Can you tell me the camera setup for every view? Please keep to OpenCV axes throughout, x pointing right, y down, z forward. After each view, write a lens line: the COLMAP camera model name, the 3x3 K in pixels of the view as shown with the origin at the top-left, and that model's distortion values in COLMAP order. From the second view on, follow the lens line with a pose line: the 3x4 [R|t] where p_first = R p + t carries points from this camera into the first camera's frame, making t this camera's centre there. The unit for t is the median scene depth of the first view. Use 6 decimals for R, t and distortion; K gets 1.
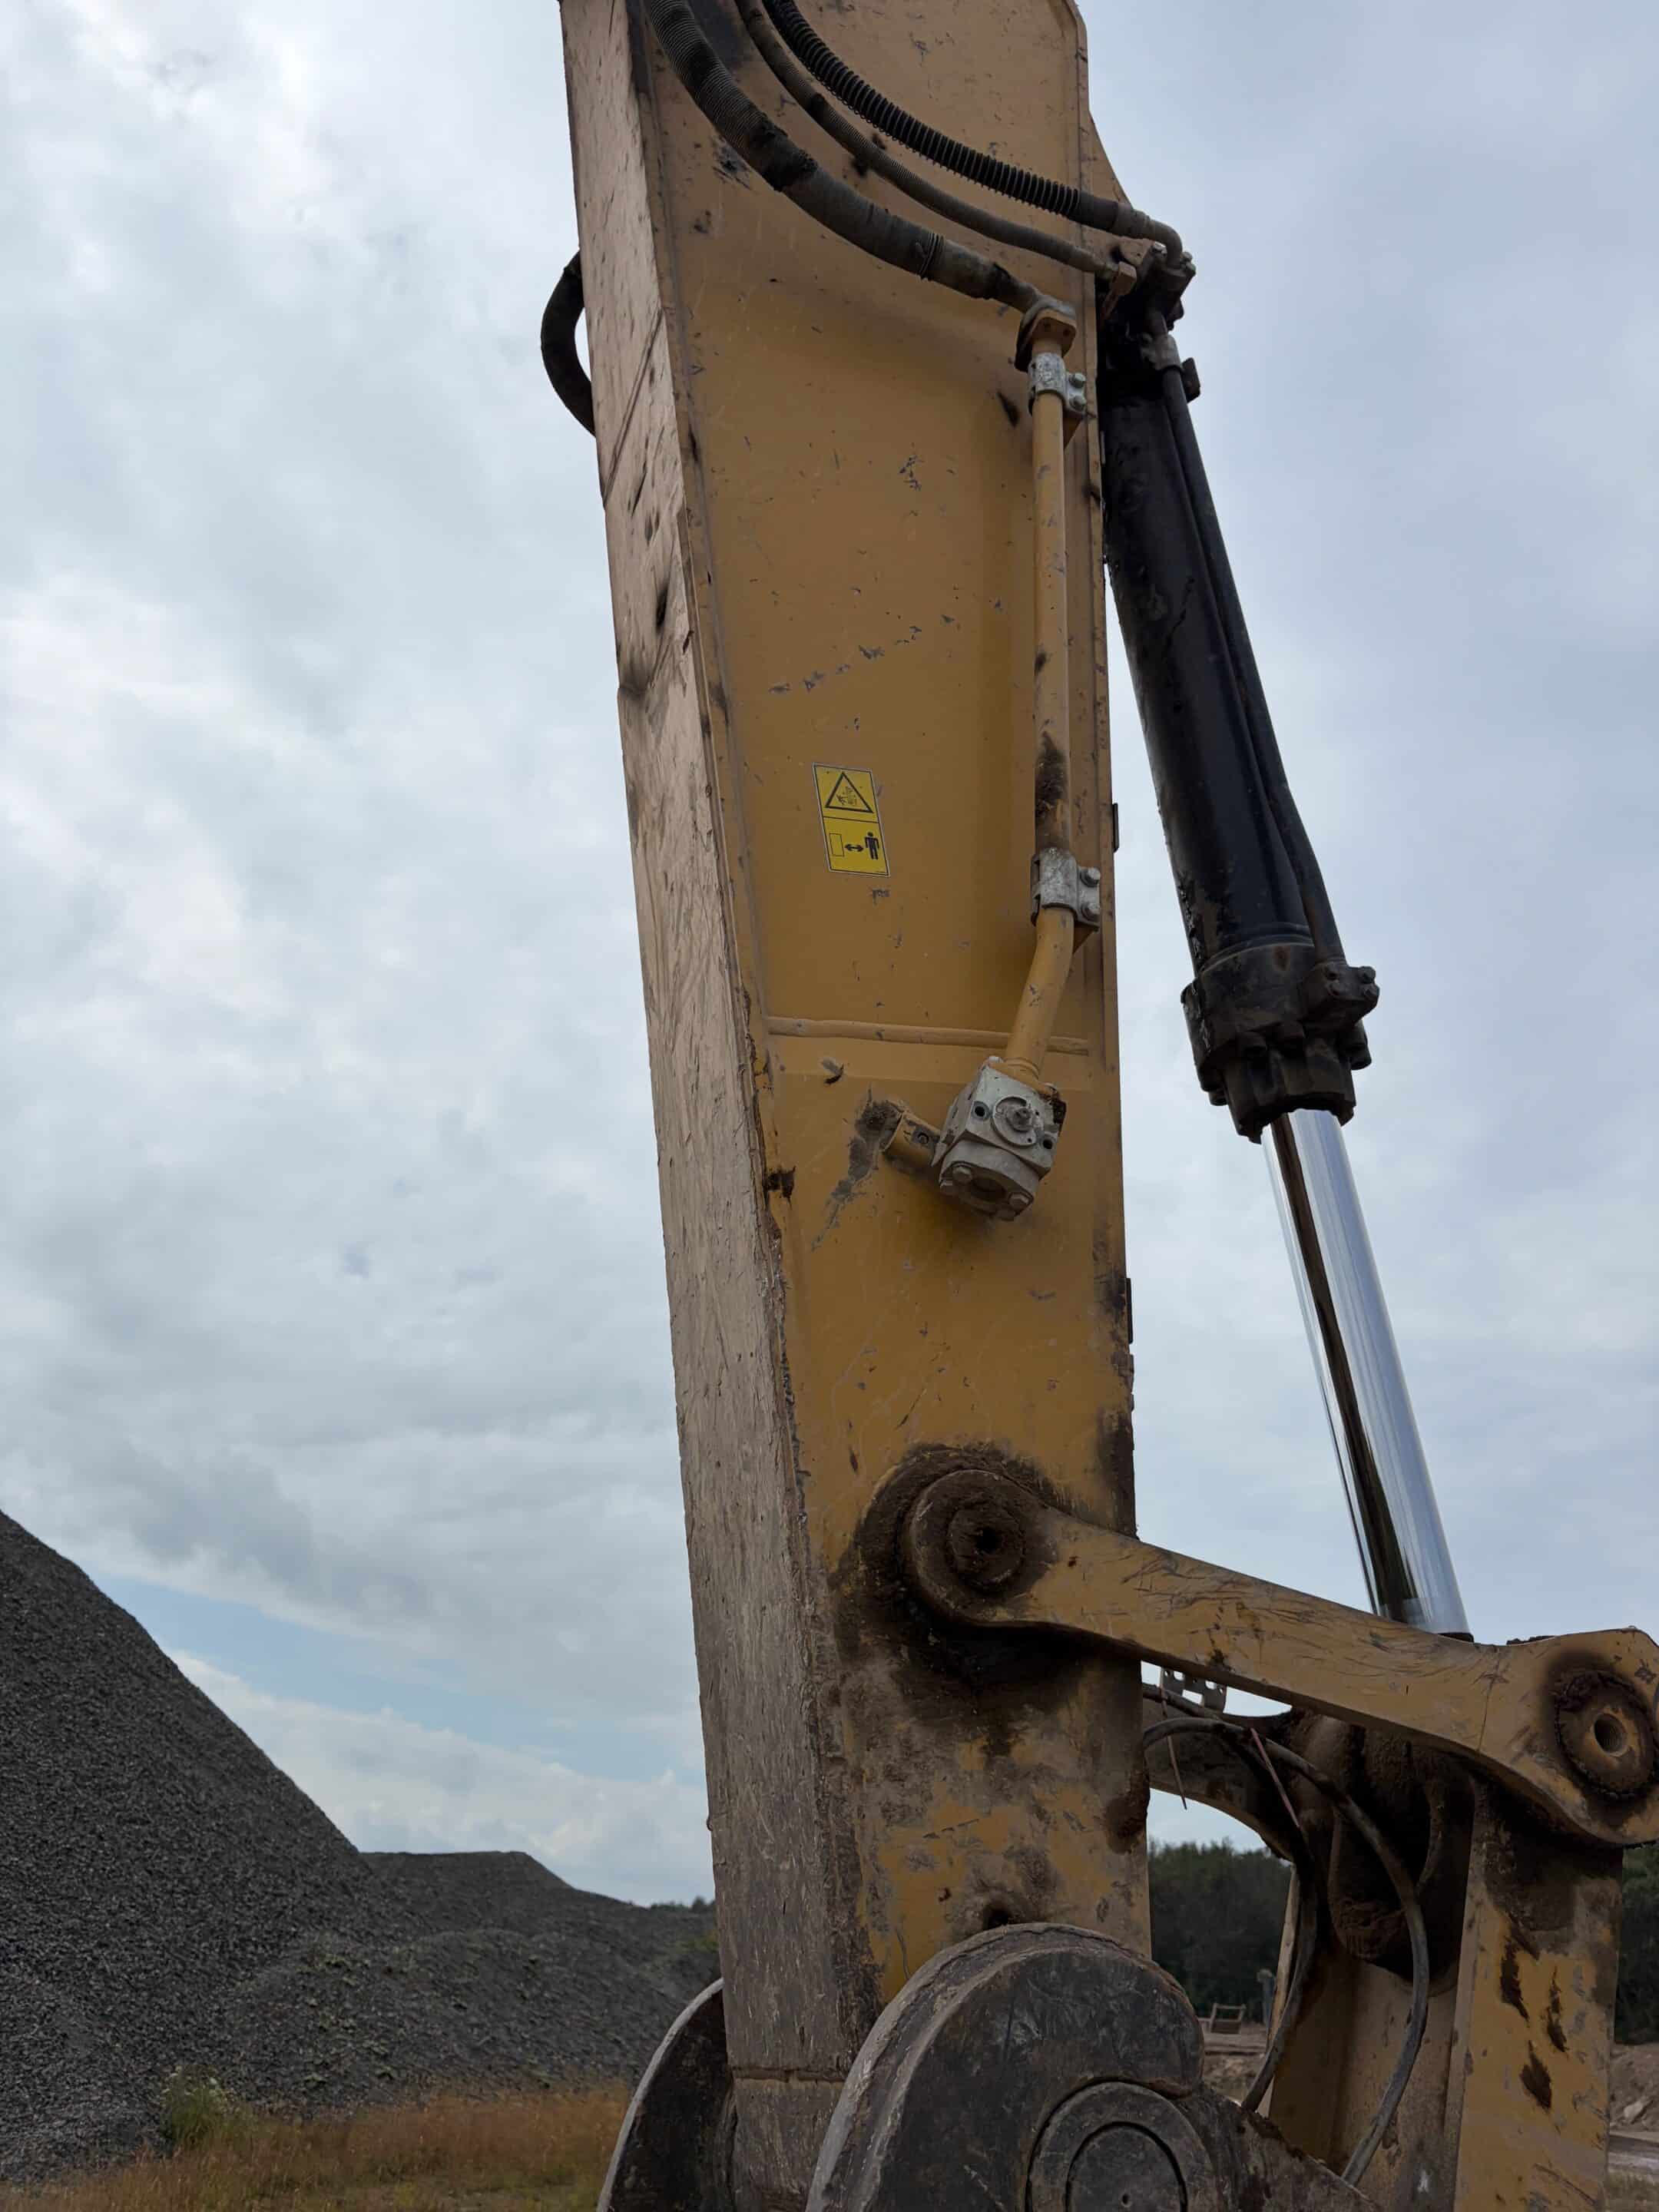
lens RADIAL K [[1796.1, 0, 869.0], [0, 1796.1, 1064.7], [0, 0, 1]] dist [0.143612, -0.097816]
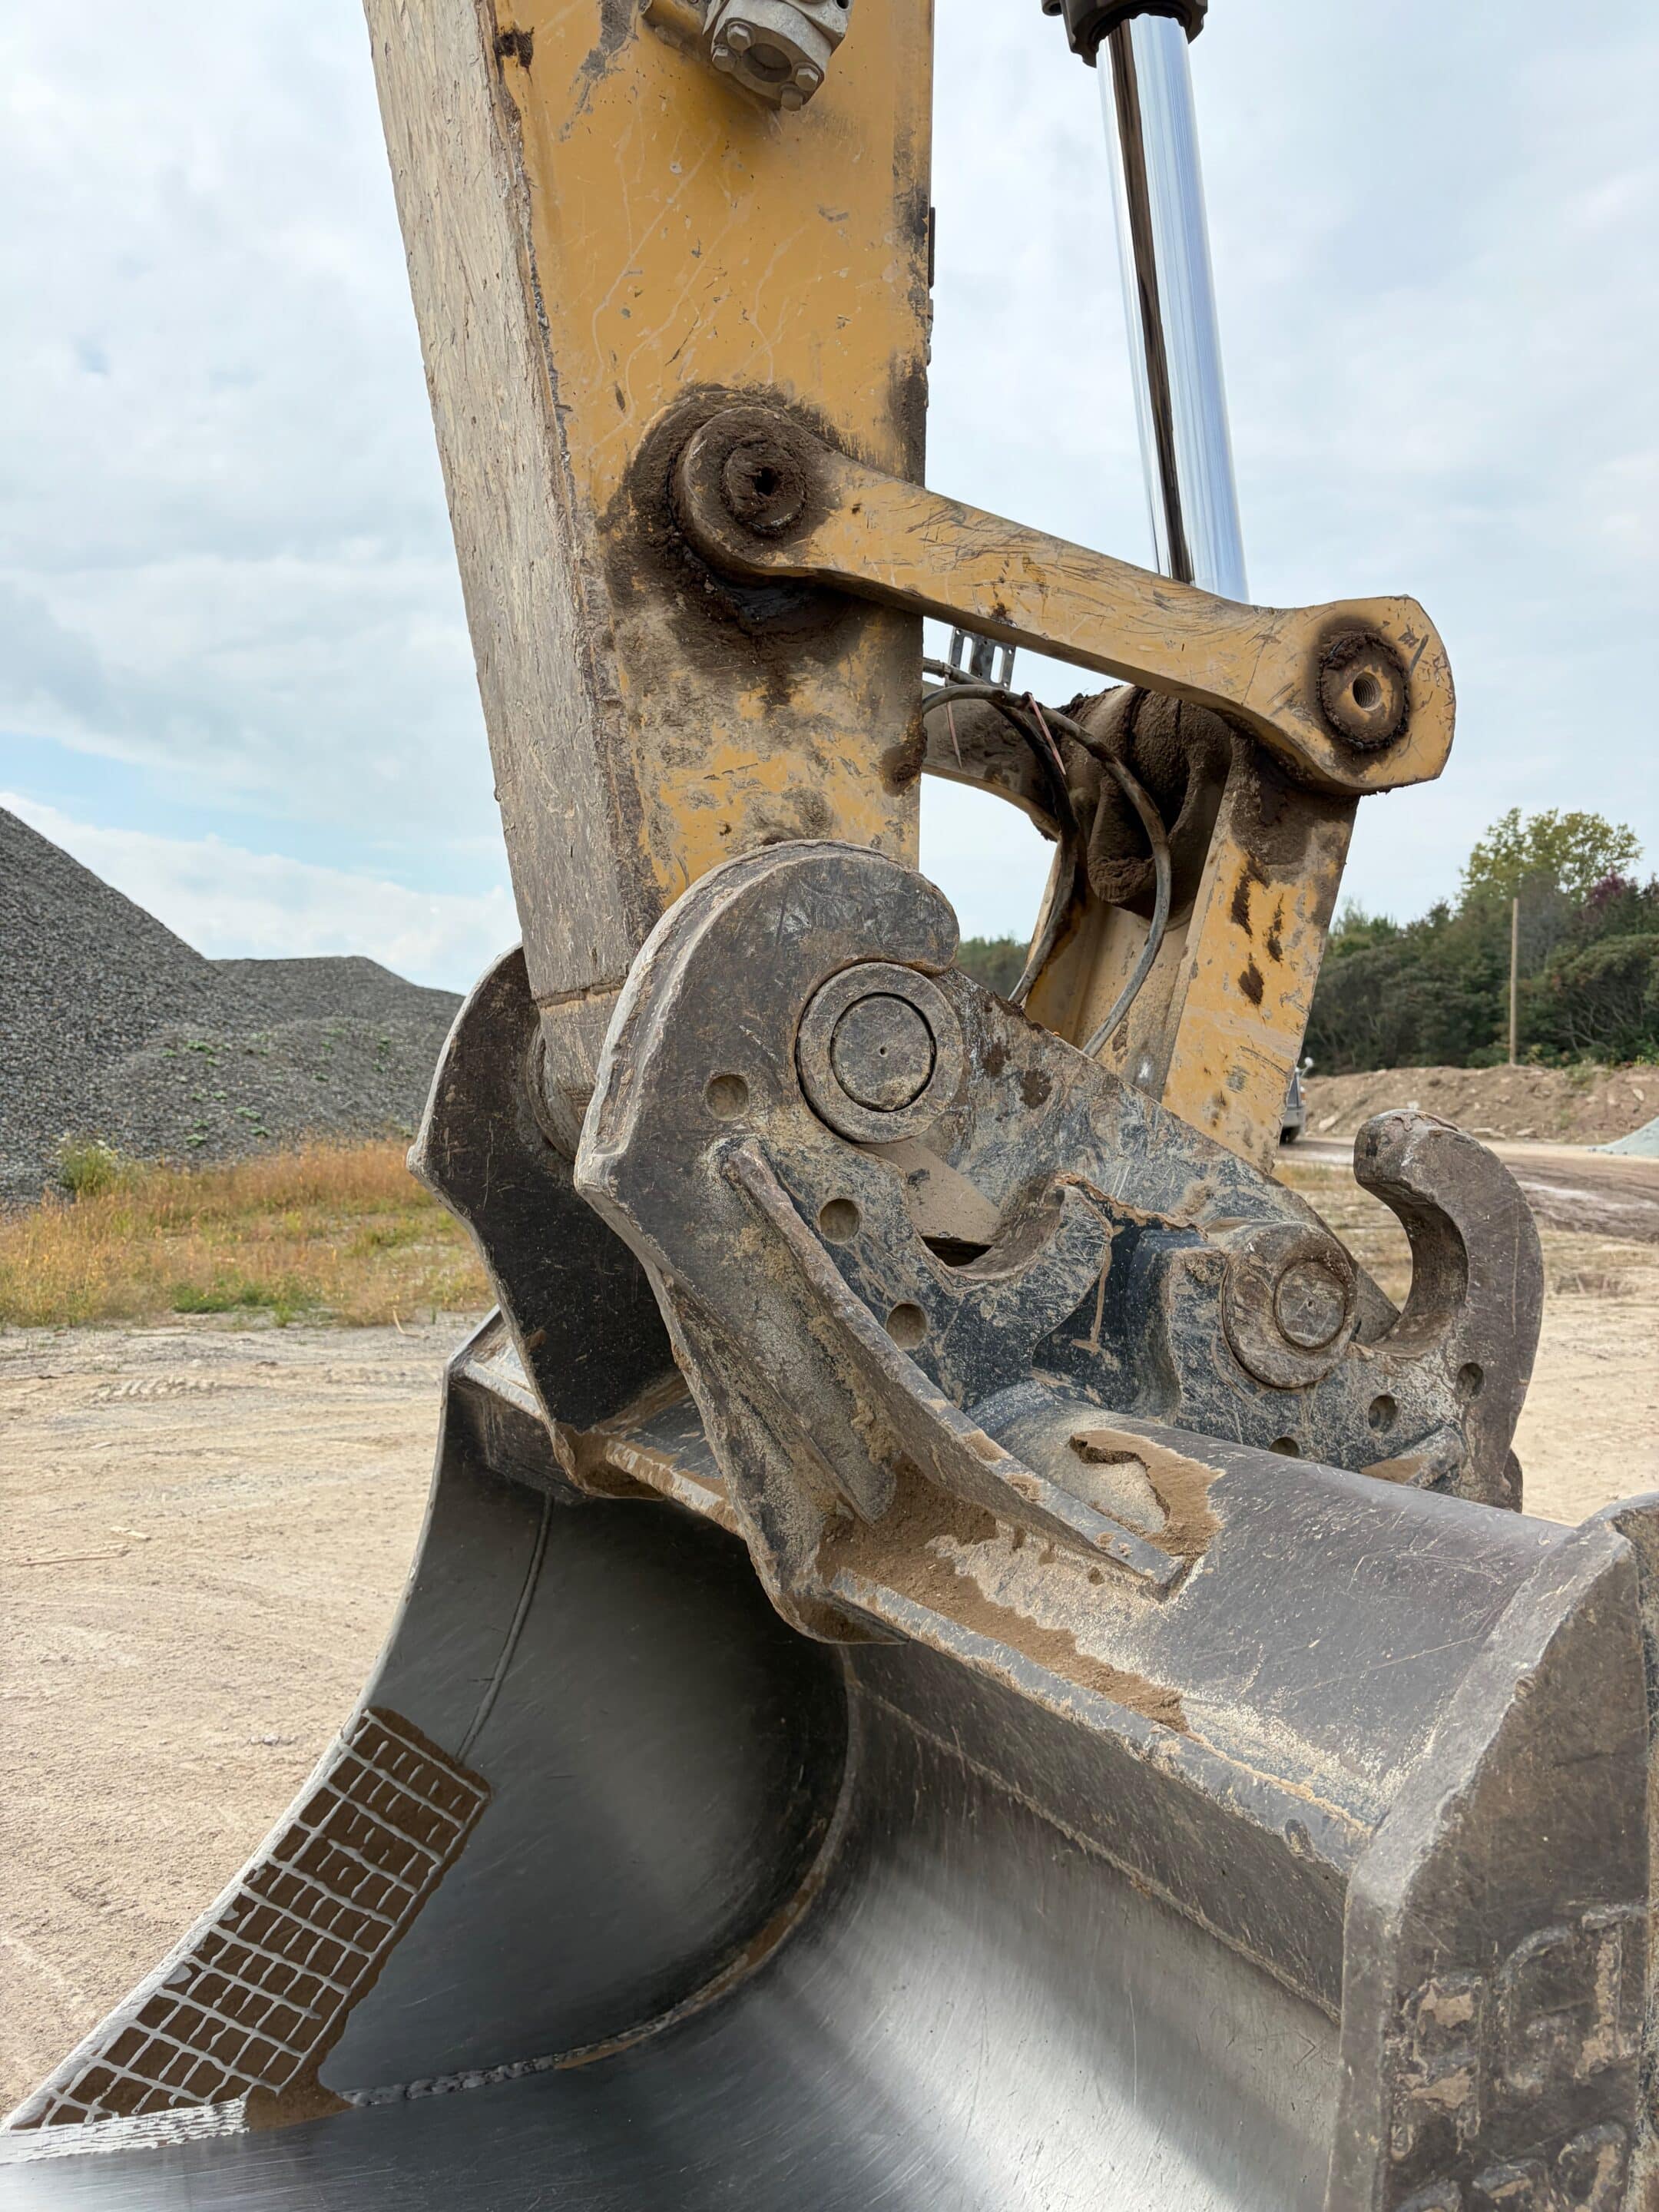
lens RADIAL K [[1796.1, 0, 869.0], [0, 1796.1, 1064.7], [0, 0, 1]] dist [0.143612, -0.097816]
pose [[0.995220, -0.023175, 0.094871, 0.019924], [-0.021102, 0.897458, 0.440596, 0.106529], [-0.095354, -0.440492, 0.892678, 0.021507]]
